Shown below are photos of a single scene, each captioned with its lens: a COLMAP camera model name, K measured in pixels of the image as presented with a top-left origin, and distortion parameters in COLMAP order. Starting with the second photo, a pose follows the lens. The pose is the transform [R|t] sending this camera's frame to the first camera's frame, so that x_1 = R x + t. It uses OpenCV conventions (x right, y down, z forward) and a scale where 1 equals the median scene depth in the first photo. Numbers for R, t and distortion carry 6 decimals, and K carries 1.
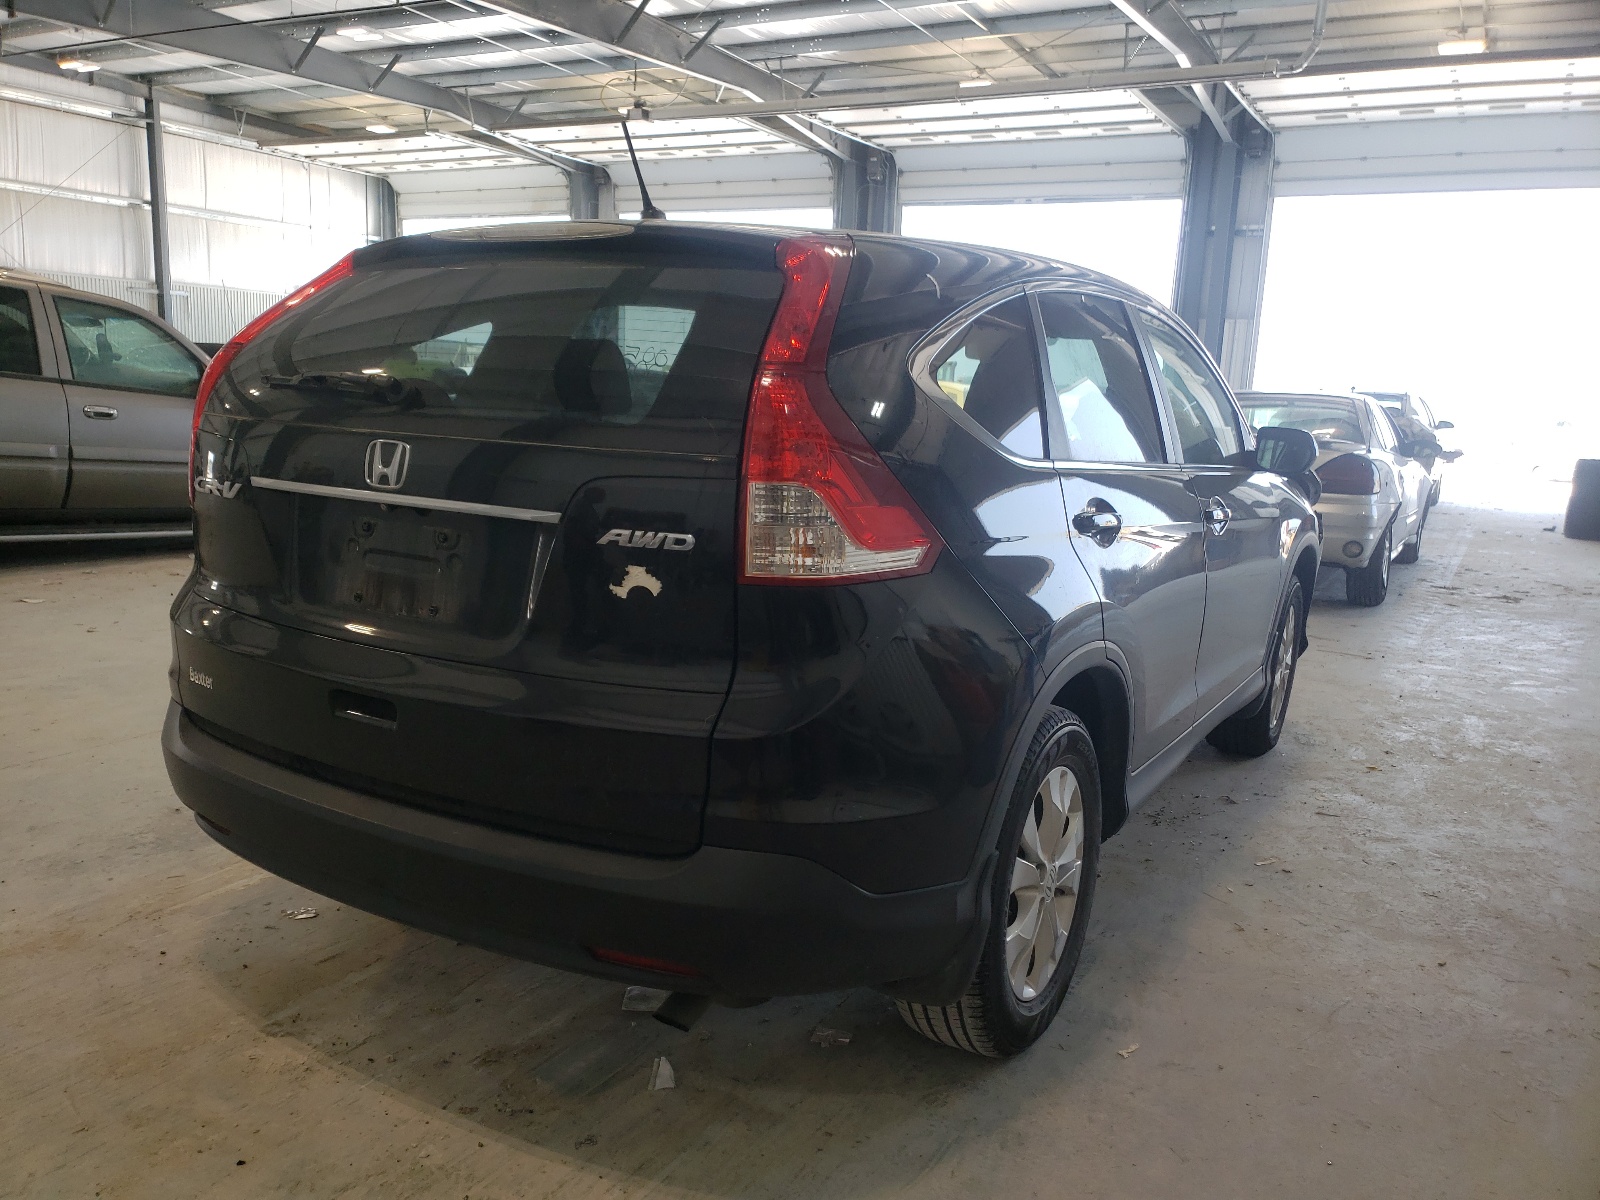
lens RADIAL K [[1250.1, 0, 744.0], [0, 1250.1, 634.8], [0, 0, 1]] dist [-0.000279, 0.016123]
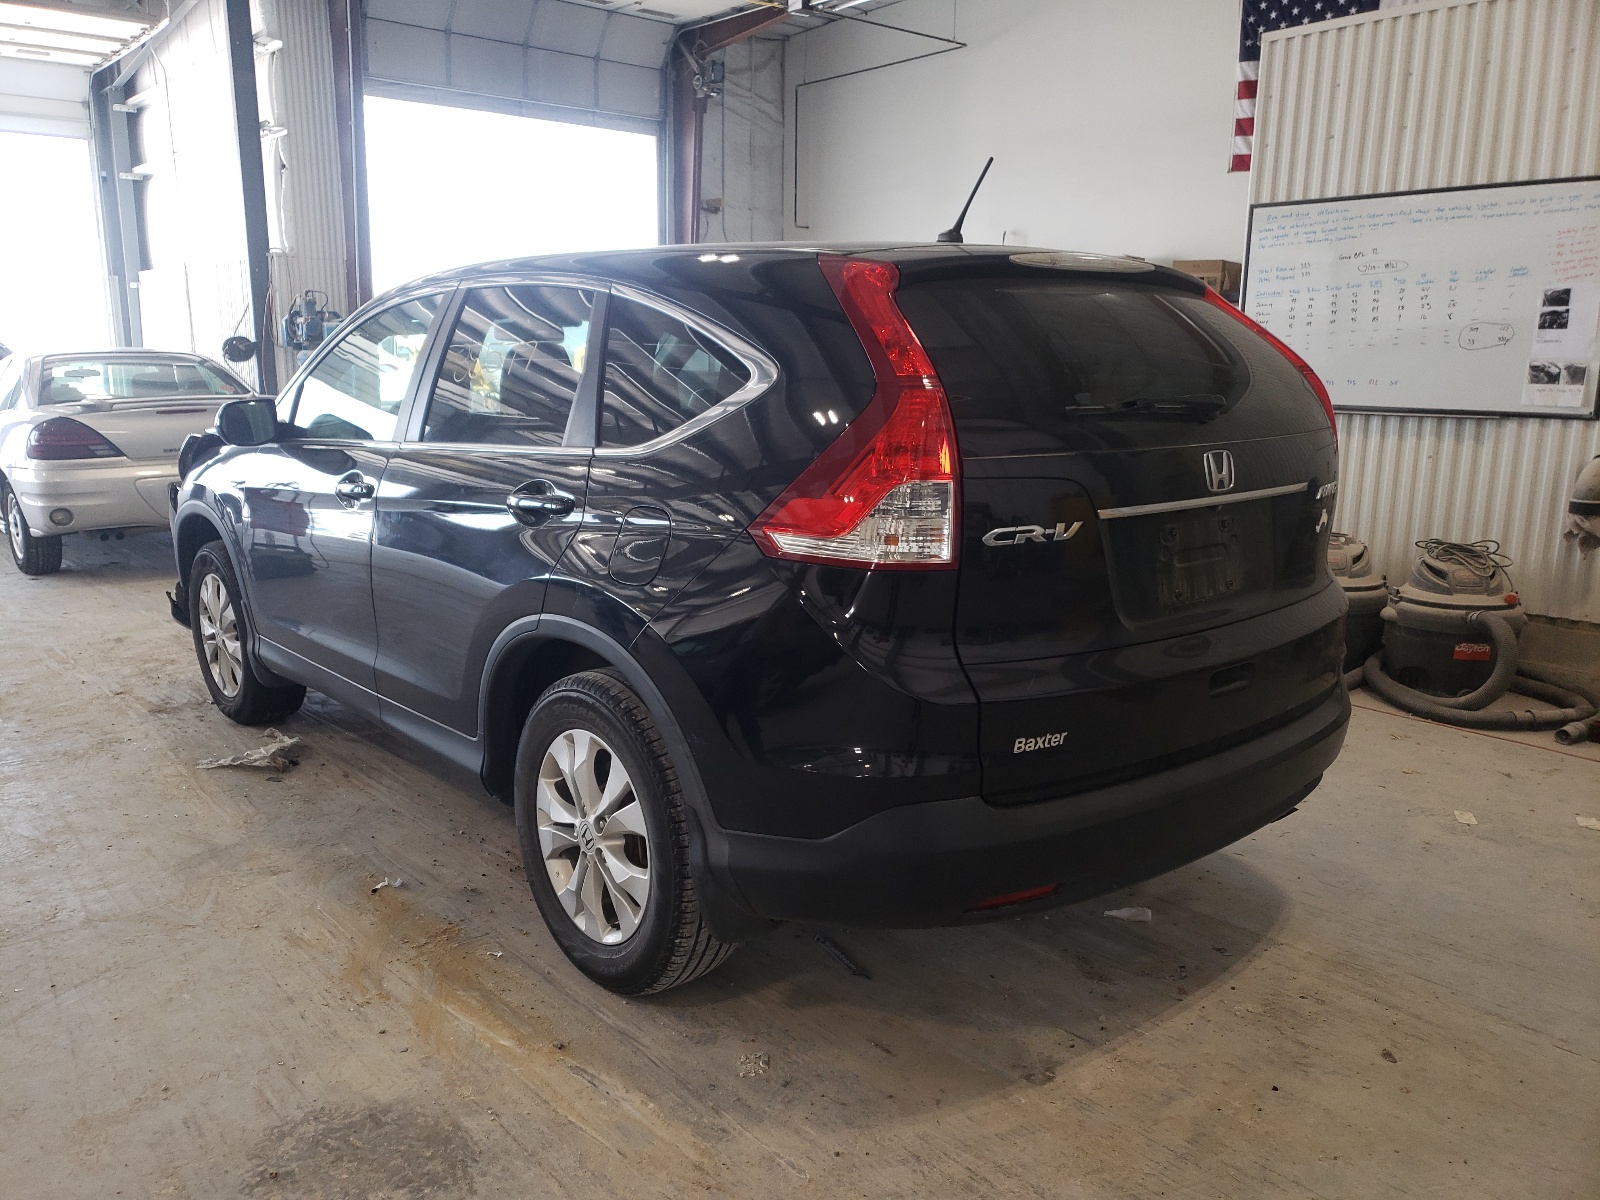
lens RADIAL K [[1250.8, 0, 772.3], [0, 1250.8, 641.7], [0, 0, 1]] dist [-0.030497, 0.082924]
pose [[0.330600, -0.257138, 0.908066, -1.332118], [0.208454, 0.958300, 0.195471, -0.260688], [-0.920462, 0.124667, 0.370415, 0.849731]]
